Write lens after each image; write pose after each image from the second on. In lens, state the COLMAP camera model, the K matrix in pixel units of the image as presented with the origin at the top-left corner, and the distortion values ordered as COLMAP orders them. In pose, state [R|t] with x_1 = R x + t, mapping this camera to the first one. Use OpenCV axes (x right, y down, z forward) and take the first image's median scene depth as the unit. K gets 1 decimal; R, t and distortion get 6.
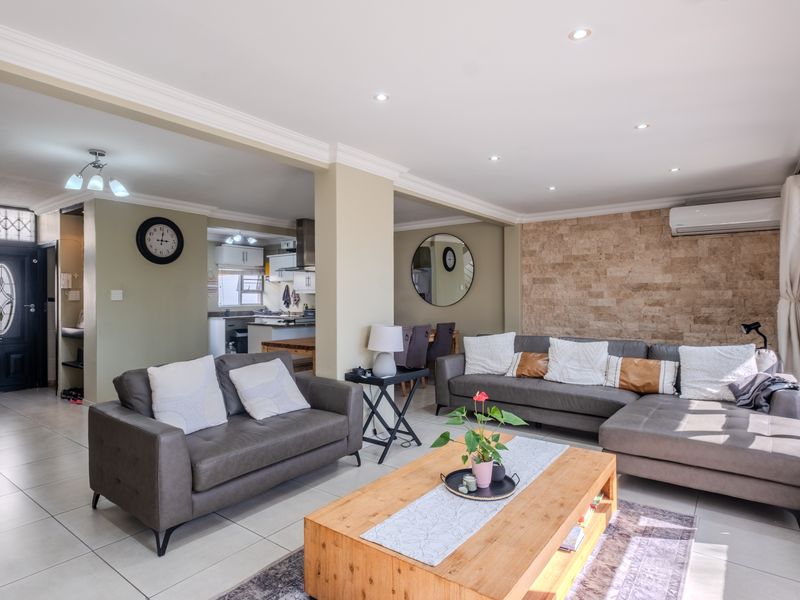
lens RADIAL K [[453.7, 0, 388.2], [0, 453.7, 301.6], [0, 0, 1]] dist [0.006601, 0.000805]
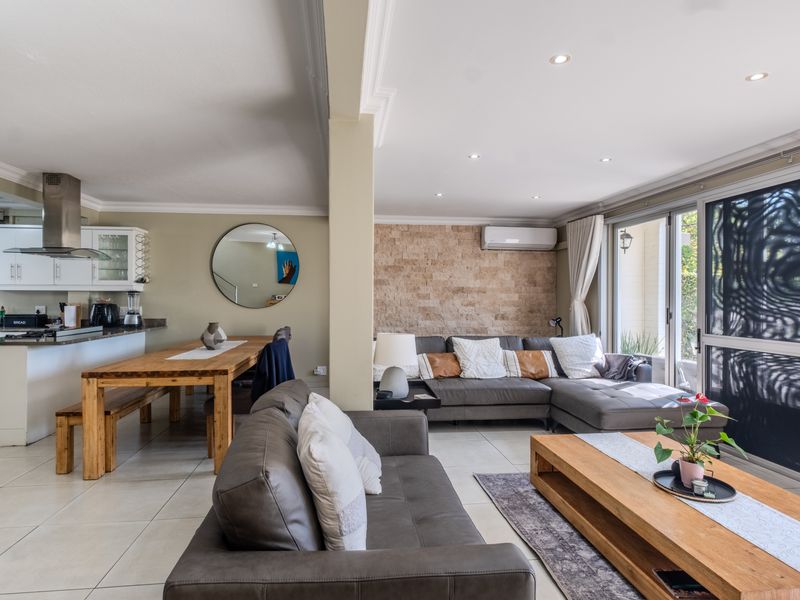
lens RADIAL K [[453.7, 0, 394.9], [0, 453.7, 295.0], [0, 0, 1]] dist [0.006601, 0.000805]
pose [[0.717074, 0.008675, 0.696943, -0.382324], [0.000953, 0.999909, -0.013426, -0.003784], [-0.696997, 0.010291, 0.717000, 0.277496]]
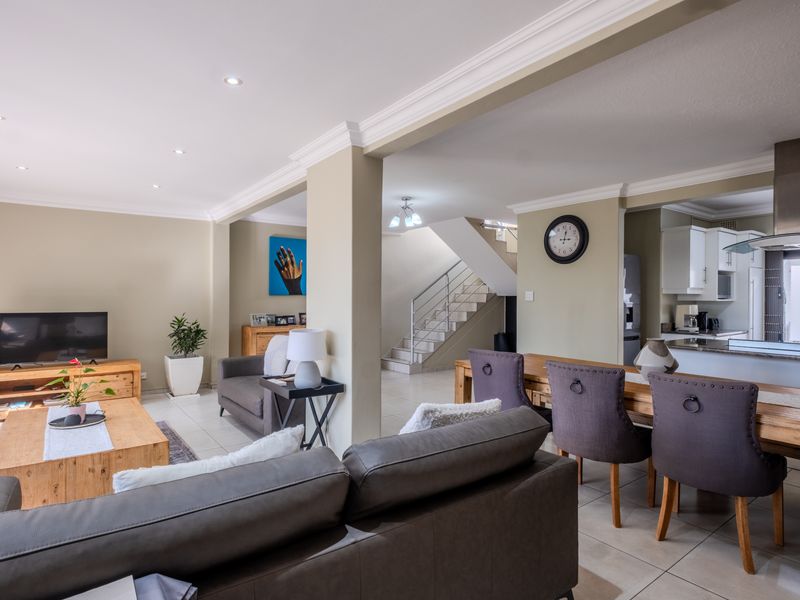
lens RADIAL K [[453.7, 0, 401.9], [0, 453.7, 299.0], [0, 0, 1]] dist [0.006601, 0.000805]
pose [[-0.274246, 0.017576, -0.961499, 0.525677], [-0.015797, 0.999616, 0.022779, -0.024940], [0.961530, 0.021436, -0.273863, 0.943038]]
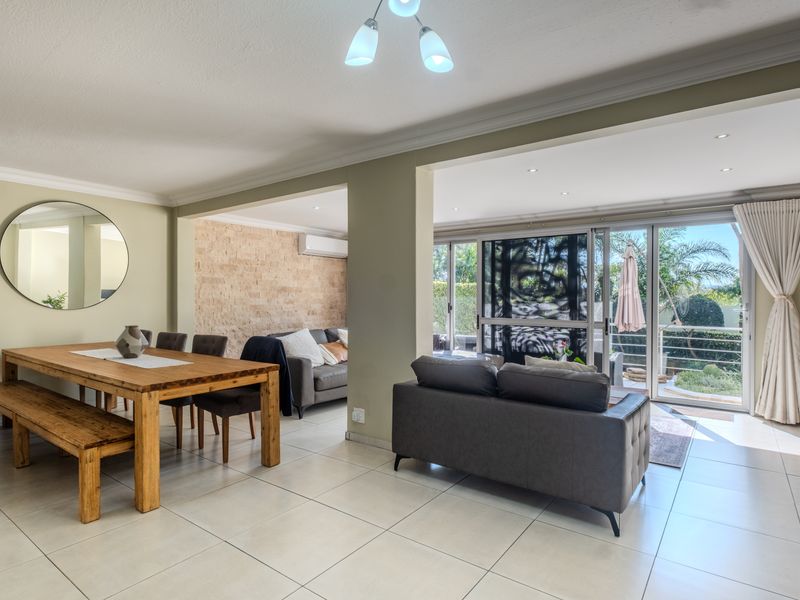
lens RADIAL K [[453.7, 0, 400.7], [0, 453.7, 298.7], [0, 0, 1]] dist [0.006601, 0.000805]
pose [[-0.021848, -0.002475, 0.999758, -0.752263], [0.006519, 0.999975, 0.002618, -0.006756], [-0.999740, 0.006575, -0.021831, 0.696548]]
